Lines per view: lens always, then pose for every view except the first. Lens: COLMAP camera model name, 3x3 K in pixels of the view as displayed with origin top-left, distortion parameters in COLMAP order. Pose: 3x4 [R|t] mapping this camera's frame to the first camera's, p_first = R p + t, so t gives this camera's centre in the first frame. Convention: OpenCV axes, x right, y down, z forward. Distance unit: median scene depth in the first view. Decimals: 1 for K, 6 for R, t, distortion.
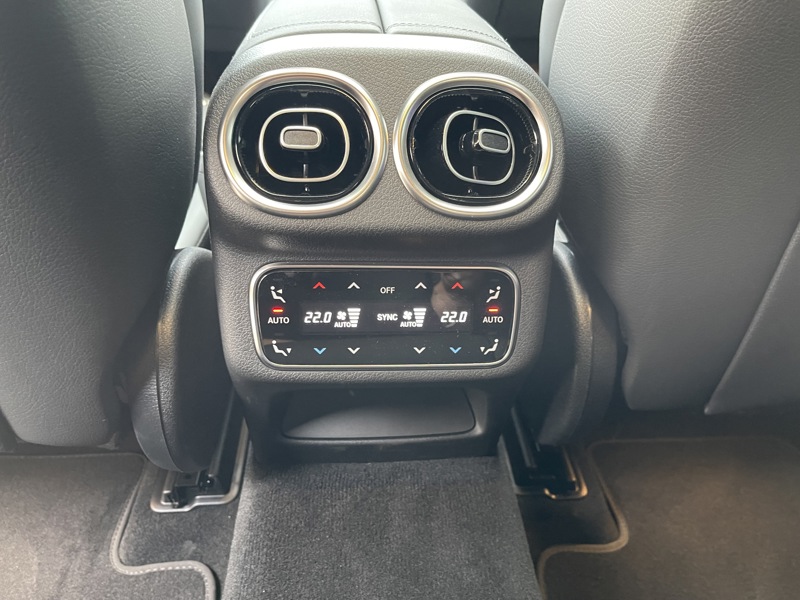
lens RADIAL K [[618.6, 0, 400.0], [0, 618.6, 300.0], [0, 0, 1]] dist [-0.000101, -0.005432]
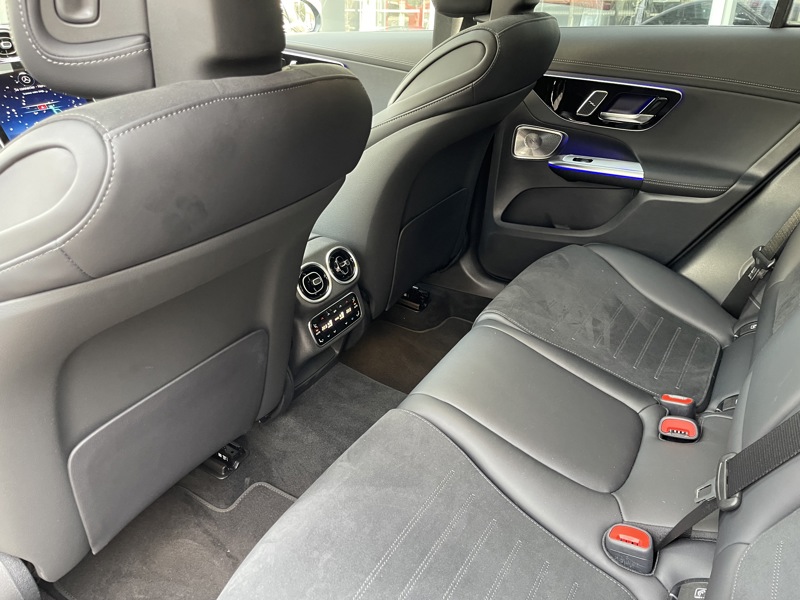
lens RADIAL K [[618.6, 0, 400.0], [0, 618.6, 300.0], [0, 0, 1]] dist [-0.000101, -0.005432]
pose [[0.524841, -0.397247, 0.752820, -2.358936], [0.405337, 0.894345, 0.189339, -0.568001], [-0.748495, 0.205773, 0.630407, -1.425026]]
